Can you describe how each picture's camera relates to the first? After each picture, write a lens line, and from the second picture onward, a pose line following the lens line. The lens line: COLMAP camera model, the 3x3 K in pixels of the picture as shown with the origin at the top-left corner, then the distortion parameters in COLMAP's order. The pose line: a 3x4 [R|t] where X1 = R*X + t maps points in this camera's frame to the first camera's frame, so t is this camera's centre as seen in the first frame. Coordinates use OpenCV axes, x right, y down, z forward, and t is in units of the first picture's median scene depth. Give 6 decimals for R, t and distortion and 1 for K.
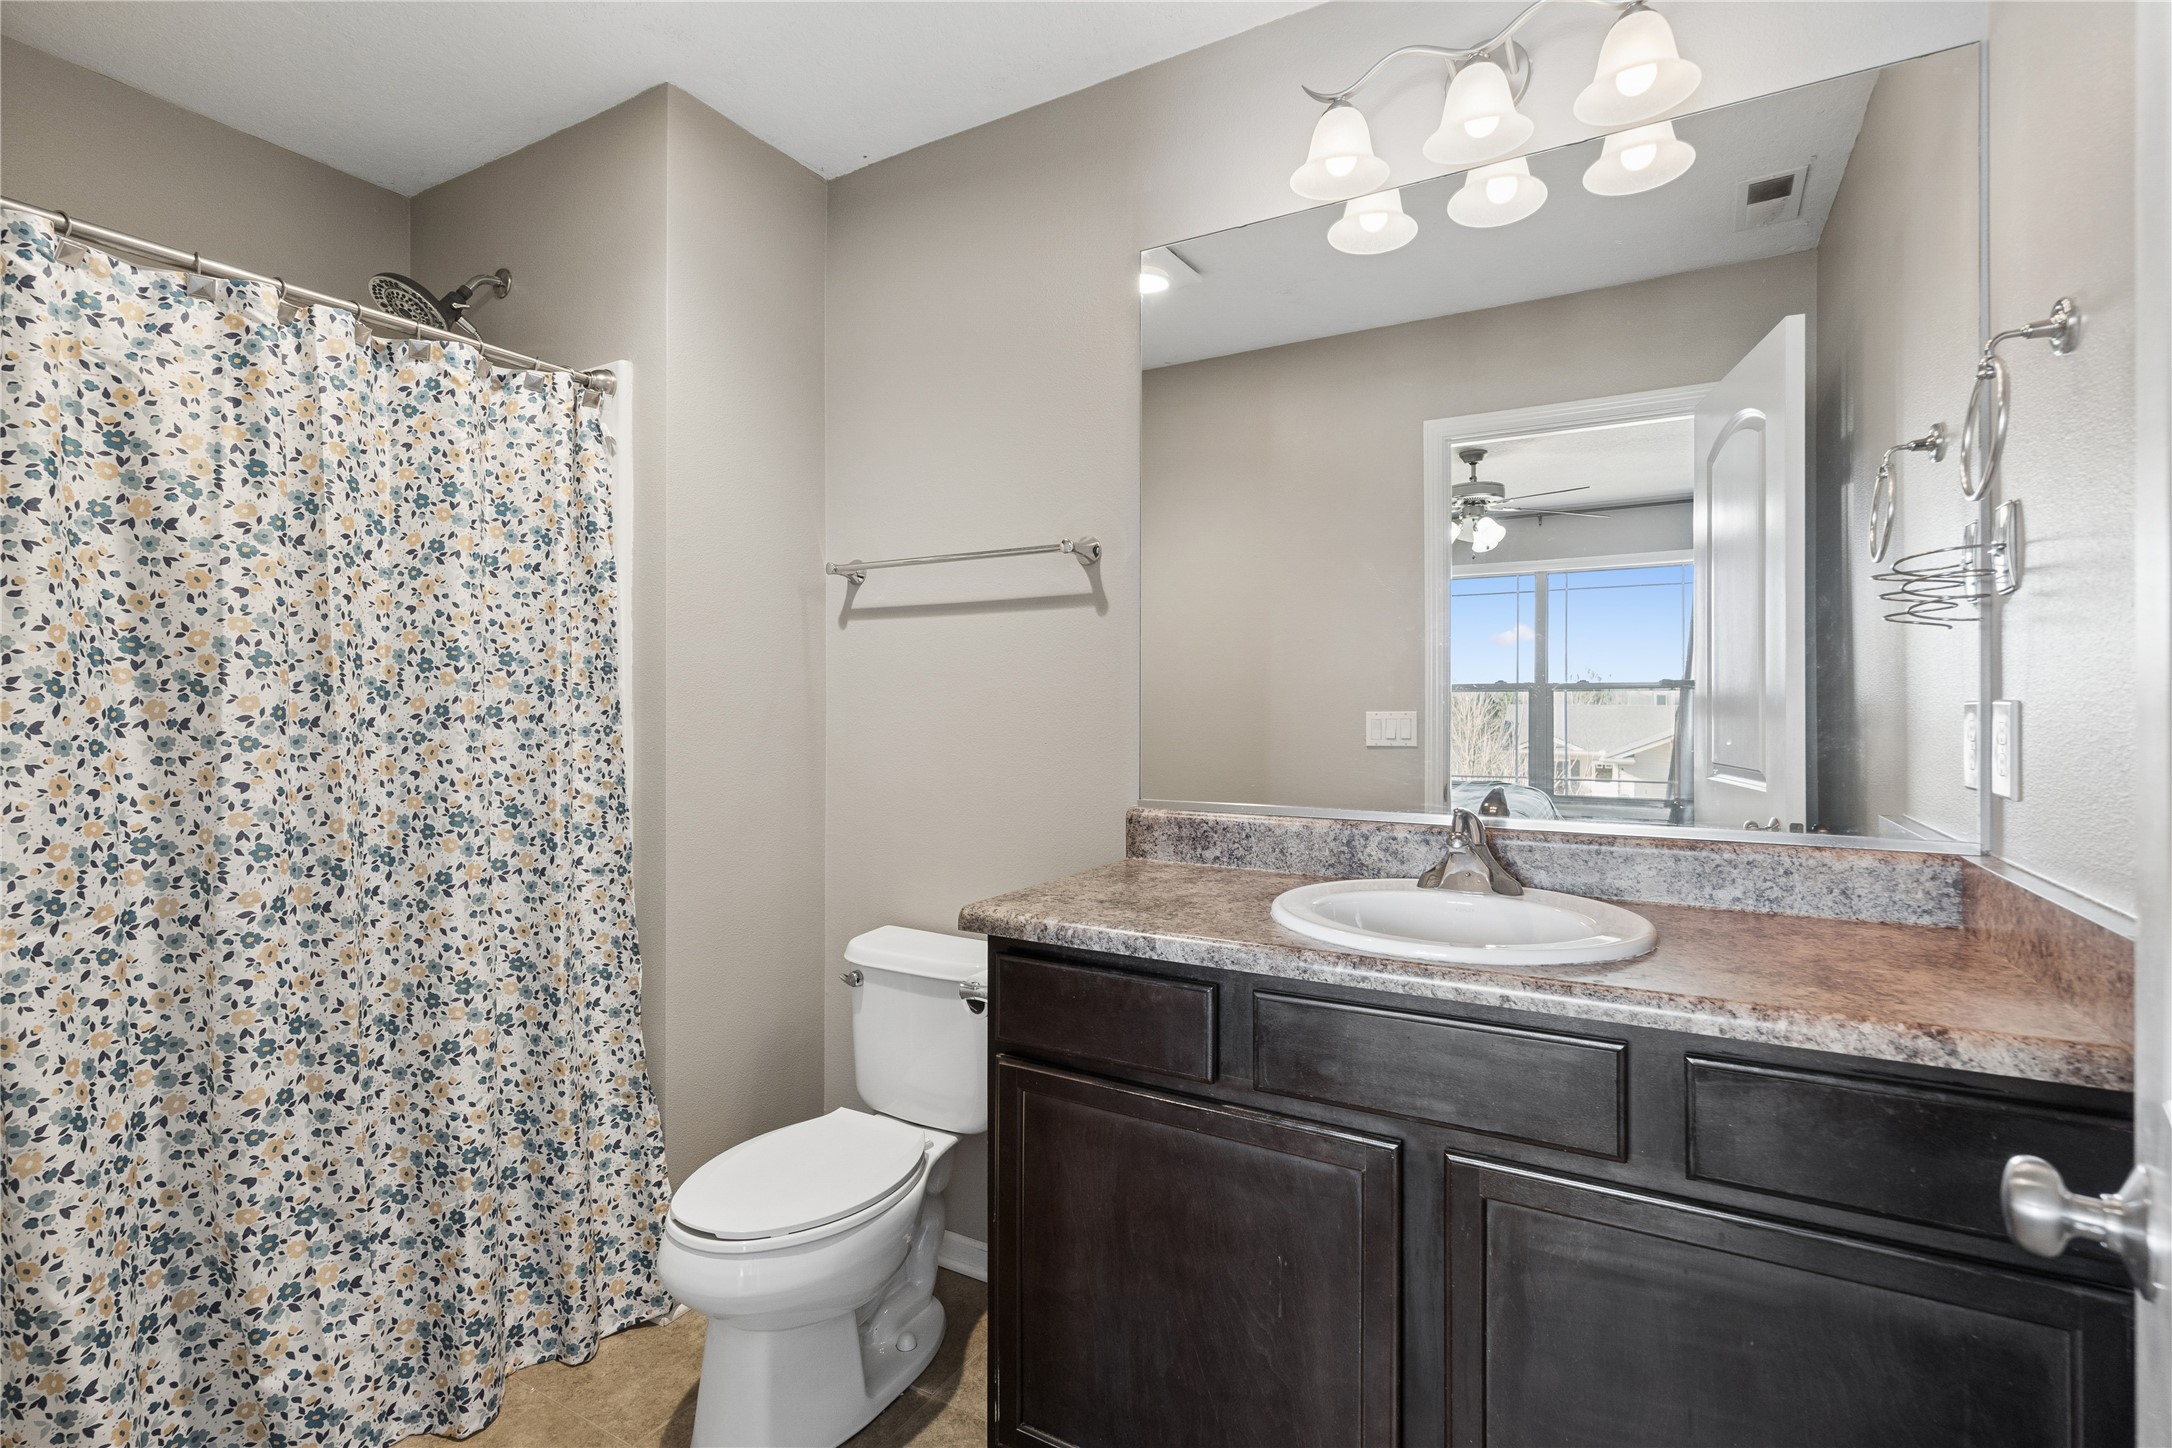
lens RADIAL K [[992.7, 0, 1081.8], [0, 992.7, 703.5], [0, 0, 1]] dist [-0.001348, 0.000358]
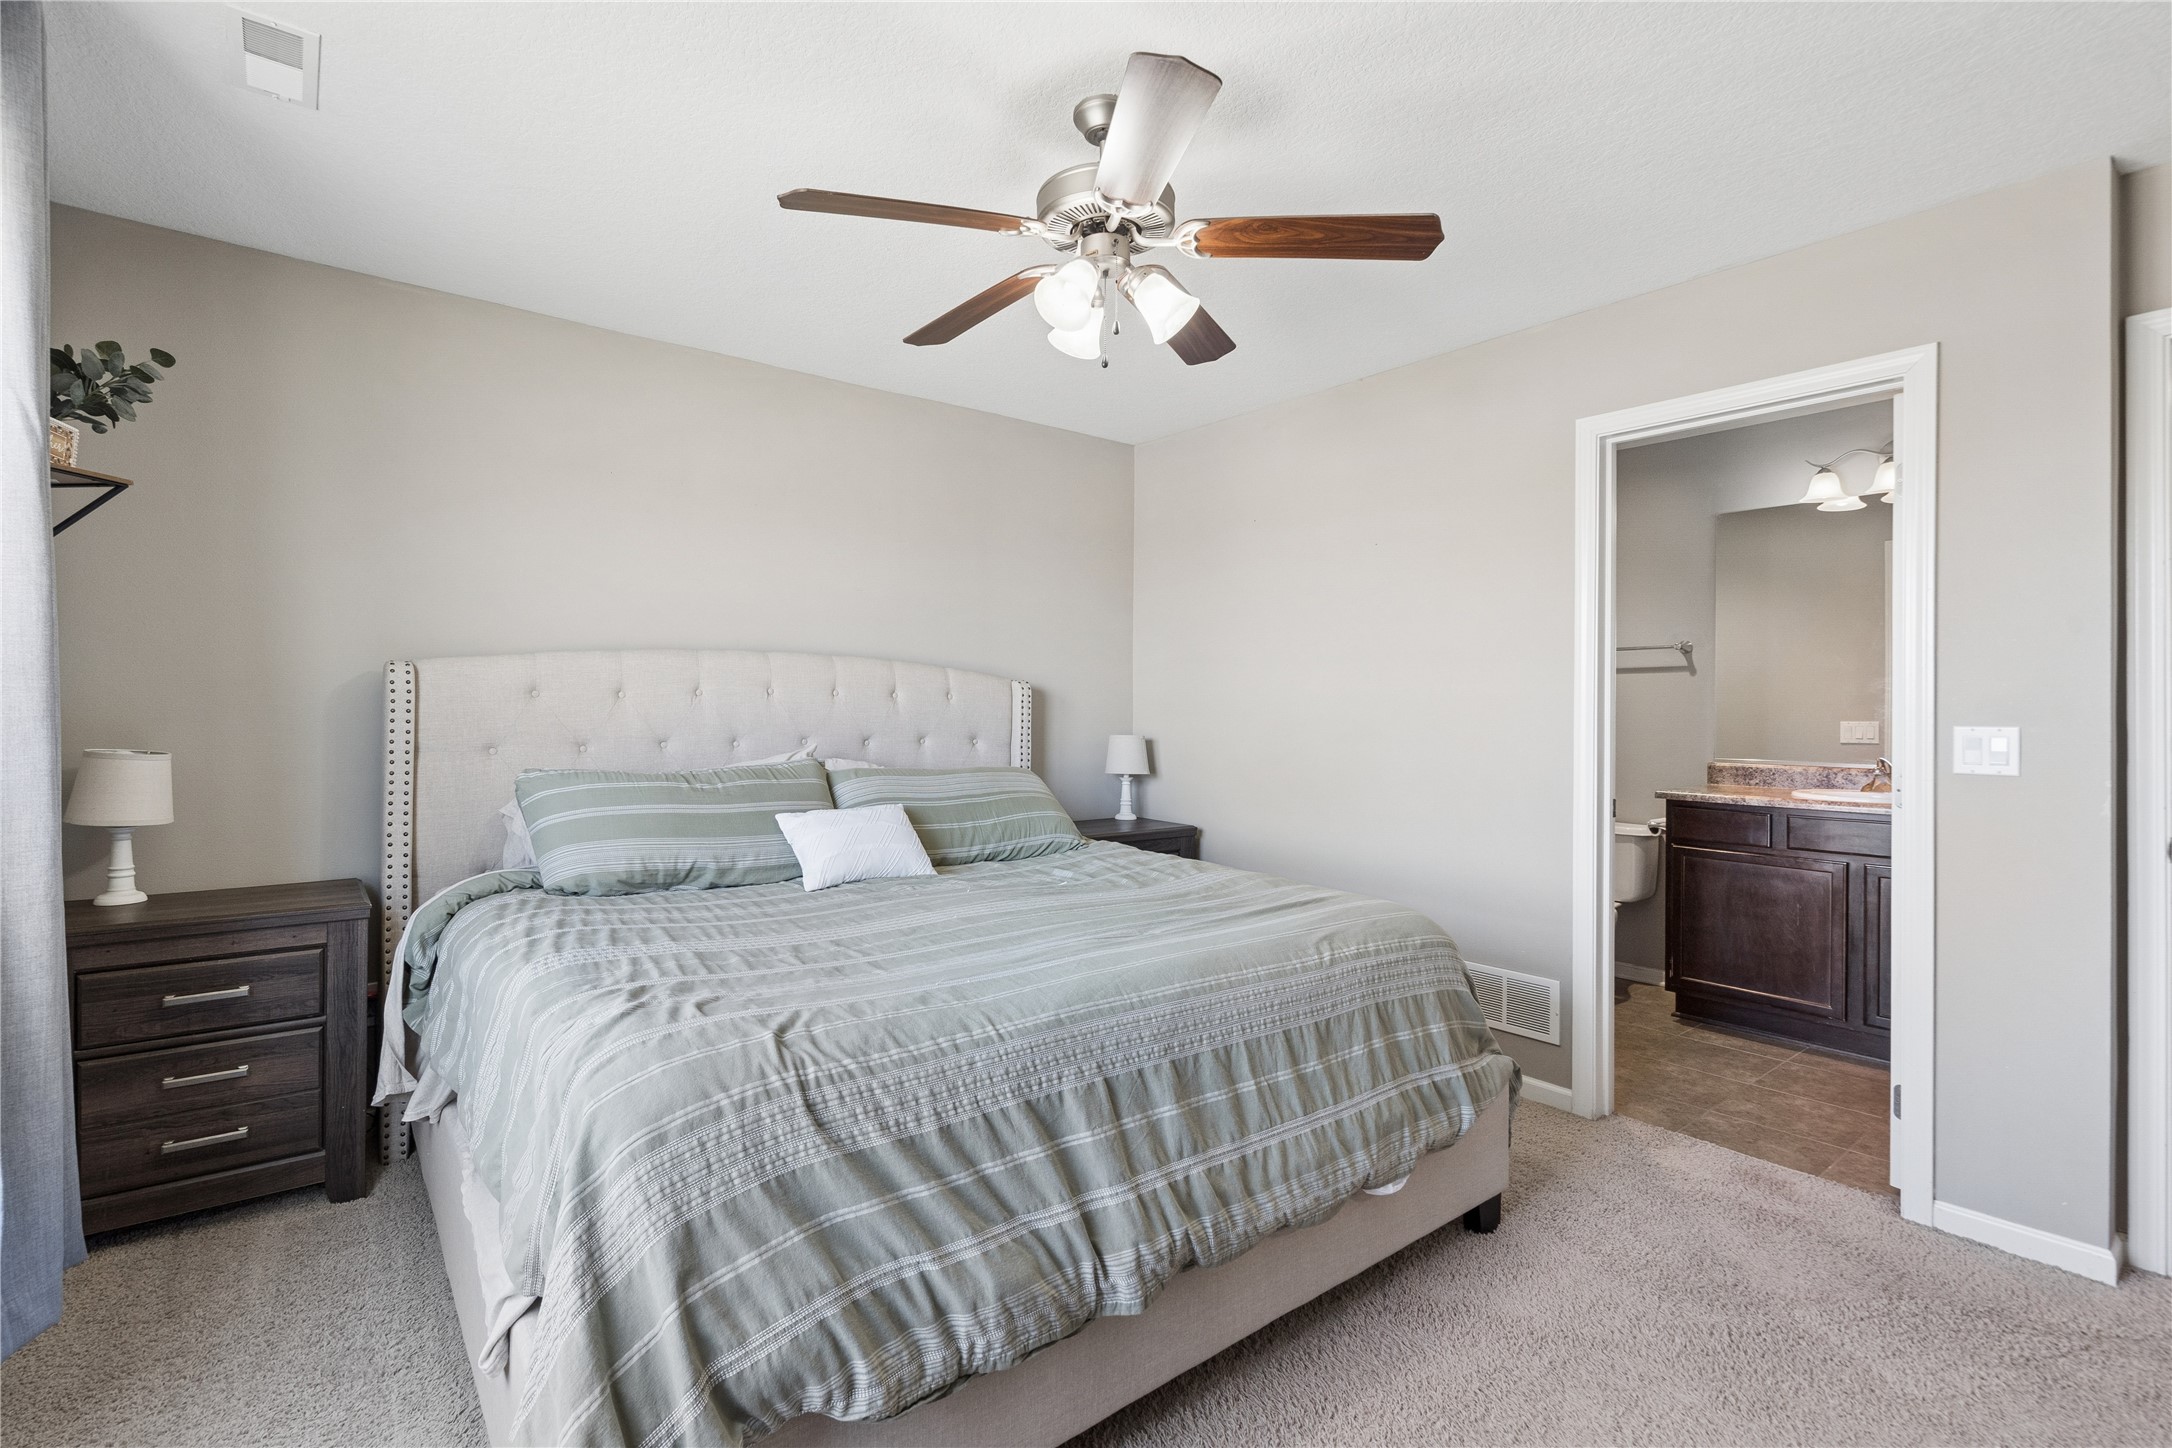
lens RADIAL K [[992.7, 0, 1081.8], [0, 992.7, 703.5], [0, 0, 1]] dist [-0.001348, 0.000358]
pose [[0.928598, 0.002843, -0.371077, -0.598224], [-0.006046, 0.999954, -0.007468, -0.002780], [0.371038, 0.009178, 0.928572, -2.209355]]
